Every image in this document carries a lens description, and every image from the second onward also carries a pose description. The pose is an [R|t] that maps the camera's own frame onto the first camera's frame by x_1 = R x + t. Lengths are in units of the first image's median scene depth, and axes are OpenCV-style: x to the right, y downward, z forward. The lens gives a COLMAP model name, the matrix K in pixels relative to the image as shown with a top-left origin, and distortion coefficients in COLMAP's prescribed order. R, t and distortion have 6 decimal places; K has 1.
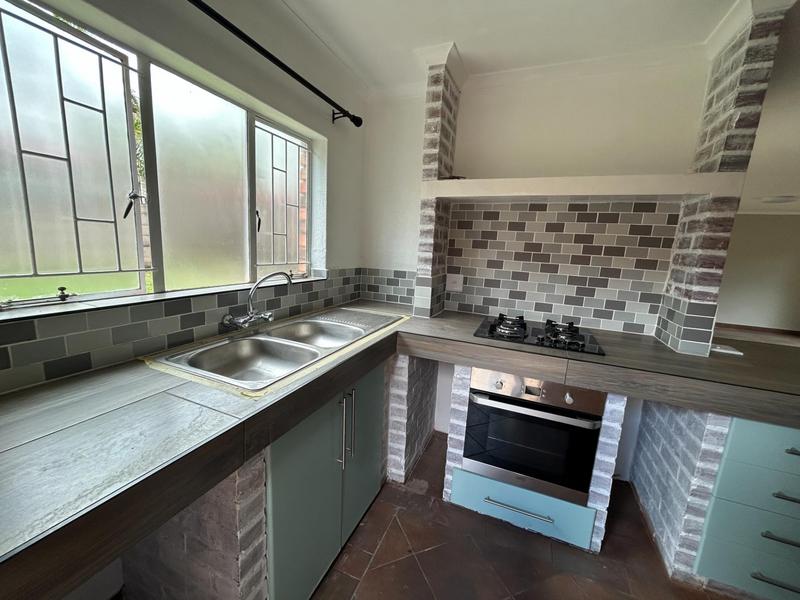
lens RADIAL K [[321.2, 0, 398.5], [0, 321.2, 299.7], [0, 0, 1]] dist [0.002650, 0.000148]
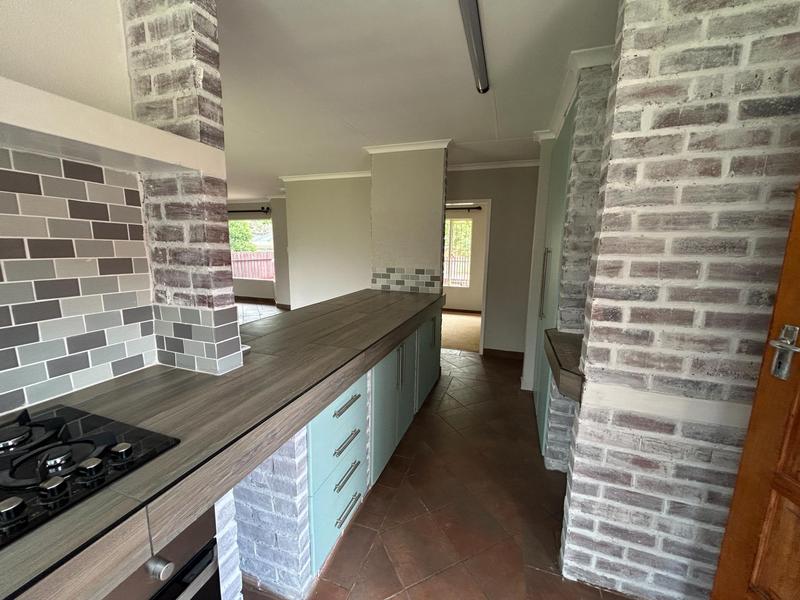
lens RADIAL K [[321.2, 0, 399.7], [0, 321.2, 300.0], [0, 0, 1]] dist [0.002650, 0.000148]
pose [[-0.059745, -0.220817, 0.973484, 0.116139], [0.151844, 0.961866, 0.227501, -0.121440], [-0.986597, 0.161409, -0.023937, 0.542824]]
